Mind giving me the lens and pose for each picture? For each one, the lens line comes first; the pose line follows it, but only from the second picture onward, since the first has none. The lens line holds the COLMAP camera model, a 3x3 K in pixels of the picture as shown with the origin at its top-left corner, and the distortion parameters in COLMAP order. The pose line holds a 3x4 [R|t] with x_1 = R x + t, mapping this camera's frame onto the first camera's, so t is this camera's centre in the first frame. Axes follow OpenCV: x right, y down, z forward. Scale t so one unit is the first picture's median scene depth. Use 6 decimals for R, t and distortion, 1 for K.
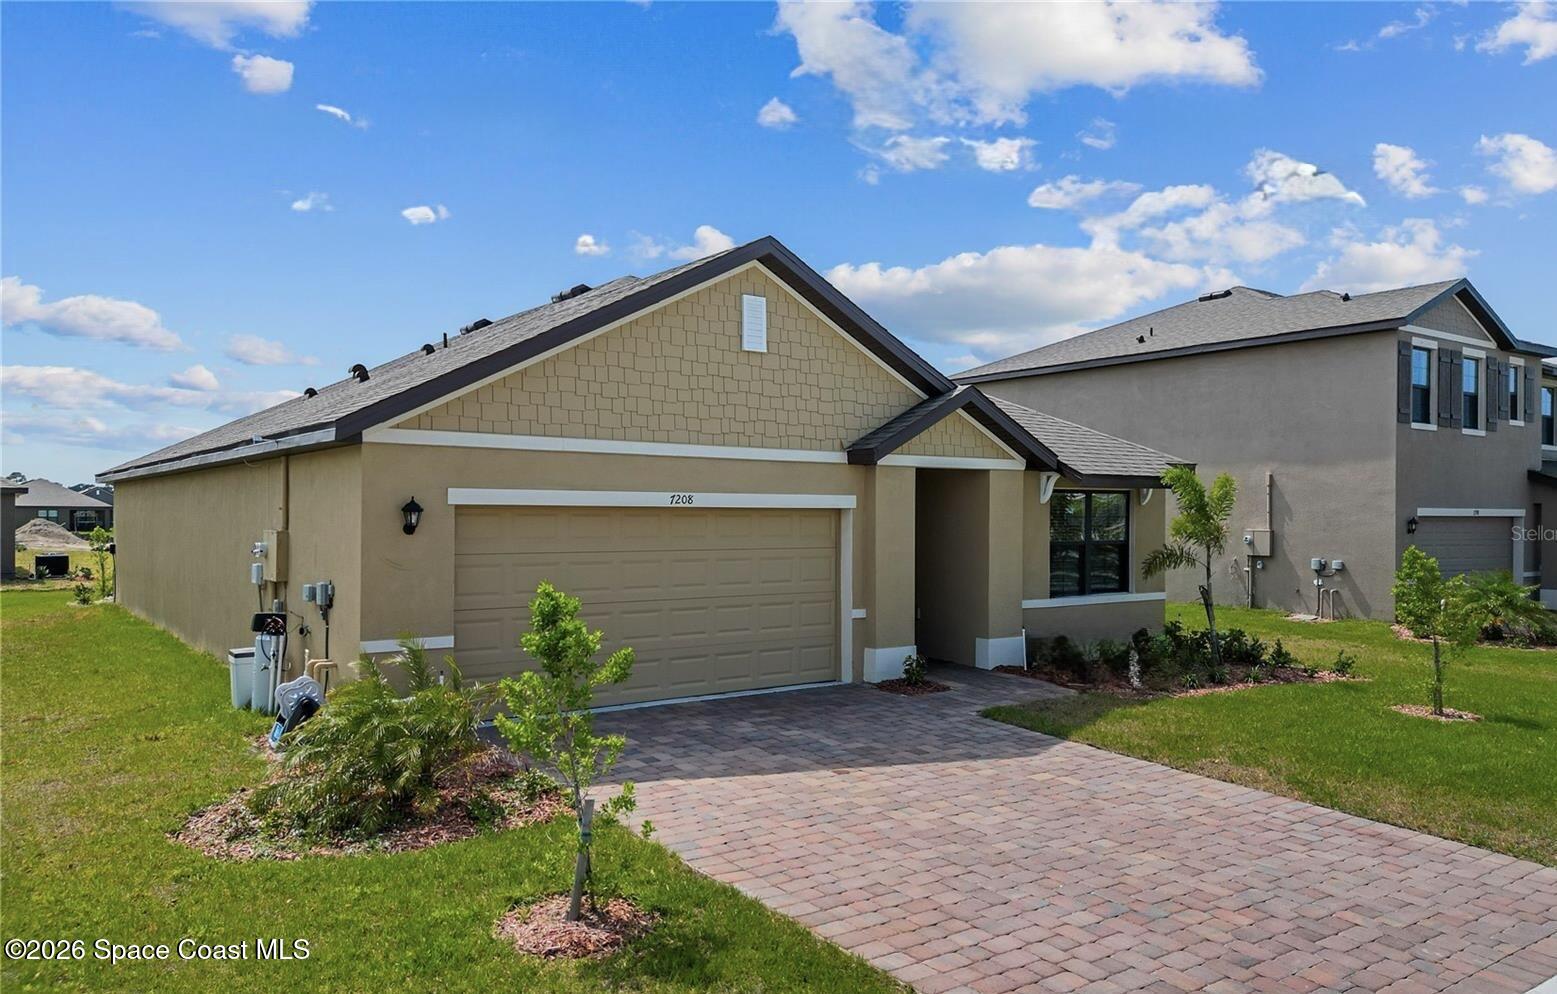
lens RADIAL K [[1111.1, 0, 815.8], [0, 1111.1, 523.1], [0, 0, 1]] dist [0.136900, -0.139334]
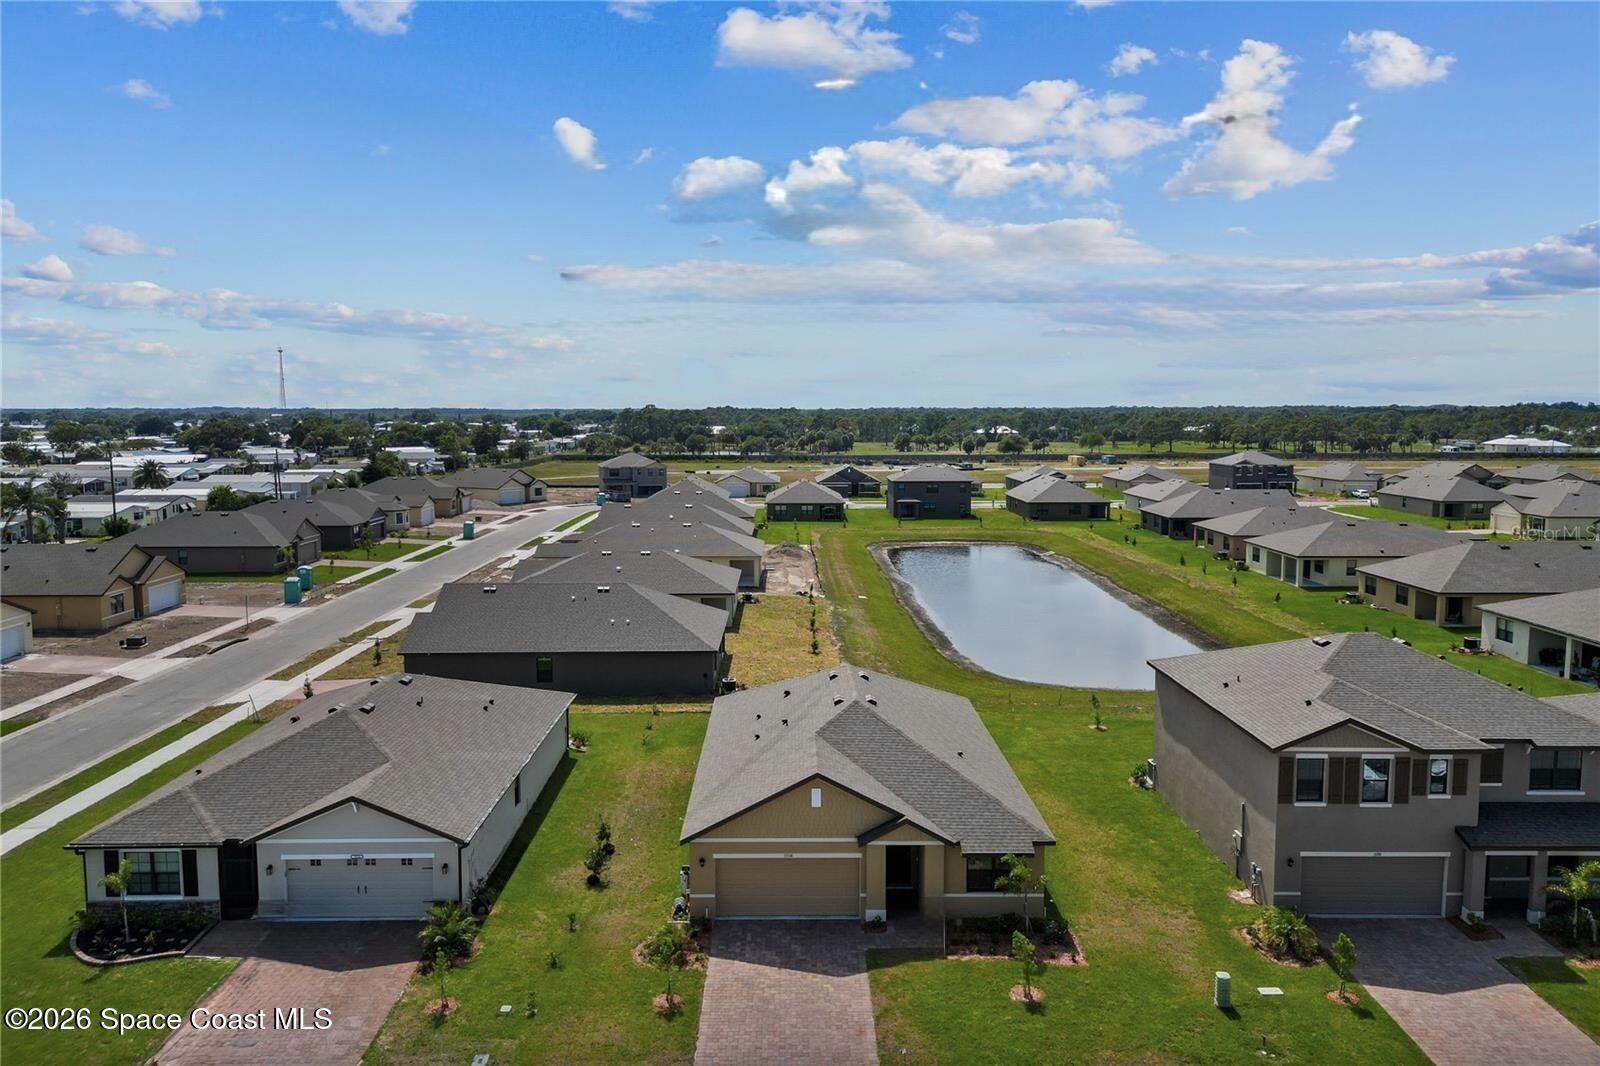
lens RADIAL K [[1118.1, 0, 795.4], [0, 1118.1, 533.7], [0, 0, 1]] dist [0.034659, -0.002122]
pose [[0.796908, 0.061245, -0.600987, 1.616776], [0.000413, 0.994792, 0.101924, -1.159959], [0.604100, -0.081472, 0.792733, -1.306782]]
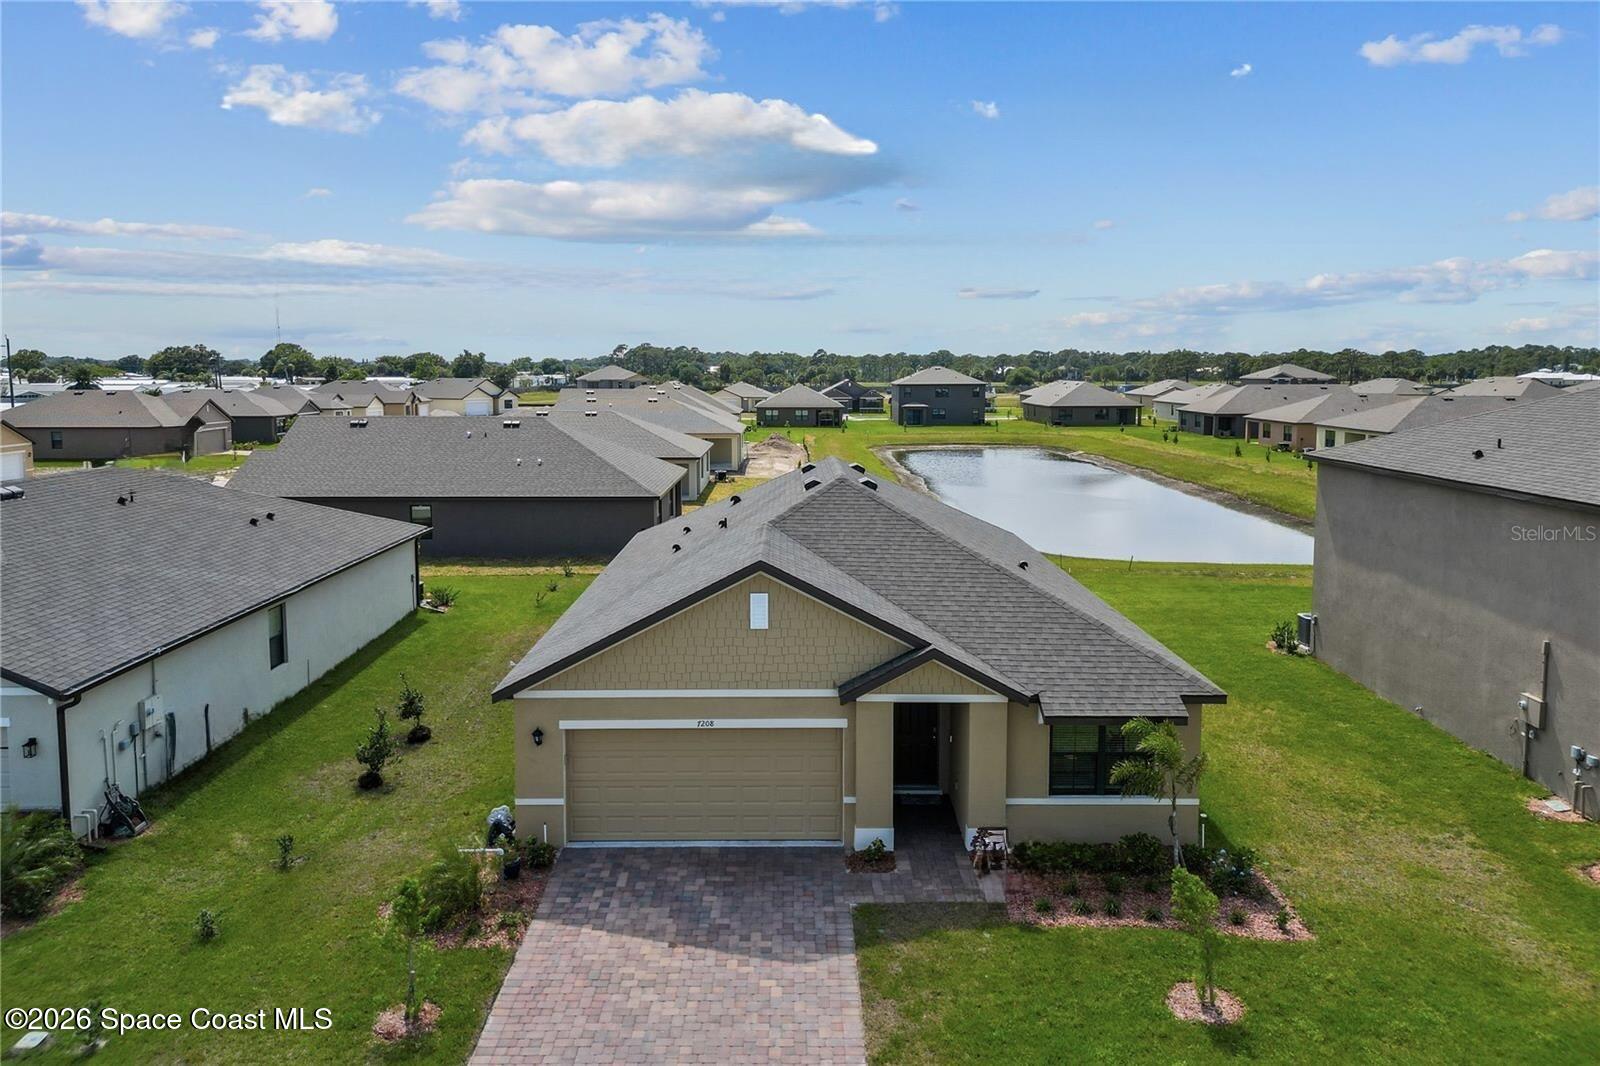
lens RADIAL K [[1124.6, 0, 794.7], [0, 1124.6, 479.6], [0, 0, 1]] dist [0.029211, -0.007183]
pose [[0.795028, 0.056946, -0.603894, 0.887838], [-0.000339, 0.995625, 0.093440, -0.493565], [0.606573, -0.074083, 0.791569, -0.168246]]
